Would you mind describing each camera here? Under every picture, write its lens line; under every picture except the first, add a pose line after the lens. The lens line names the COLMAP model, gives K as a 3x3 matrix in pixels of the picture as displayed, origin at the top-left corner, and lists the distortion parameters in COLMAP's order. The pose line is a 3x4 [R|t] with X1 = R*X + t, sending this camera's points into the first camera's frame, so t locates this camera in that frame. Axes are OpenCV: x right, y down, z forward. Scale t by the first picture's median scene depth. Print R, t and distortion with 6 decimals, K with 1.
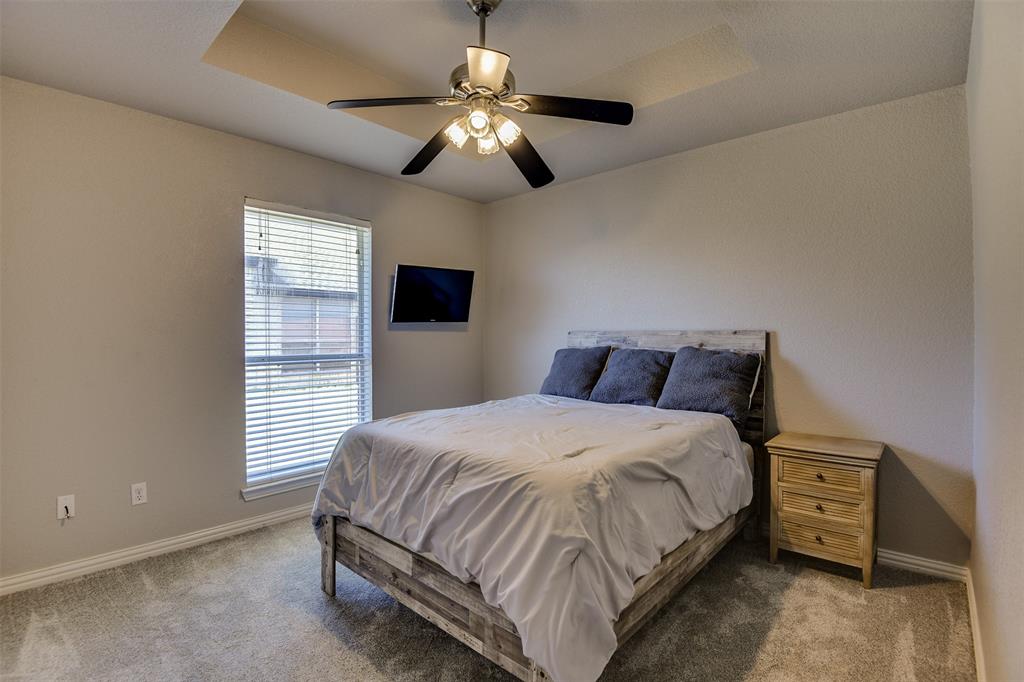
lens RADIAL K [[483.2, 0, 512.4], [0, 483.2, 341.2], [0, 0, 1]] dist [-0.025616, -0.007167]
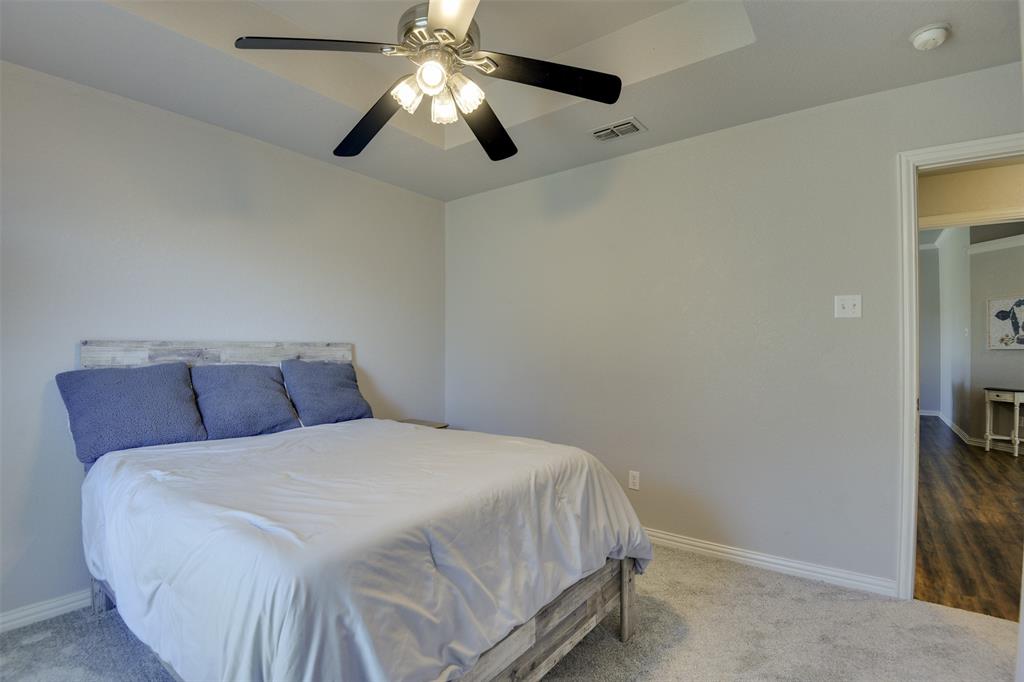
lens RADIAL K [[483.2, 0, 512.7], [0, 483.2, 344.2], [0, 0, 1]] dist [-0.025616, -0.007167]
pose [[-0.095102, 0.006789, 0.995444, -0.617871], [0.011800, 0.999914, -0.005692, -0.007910], [-0.995398, 0.011205, -0.095174, 0.673443]]
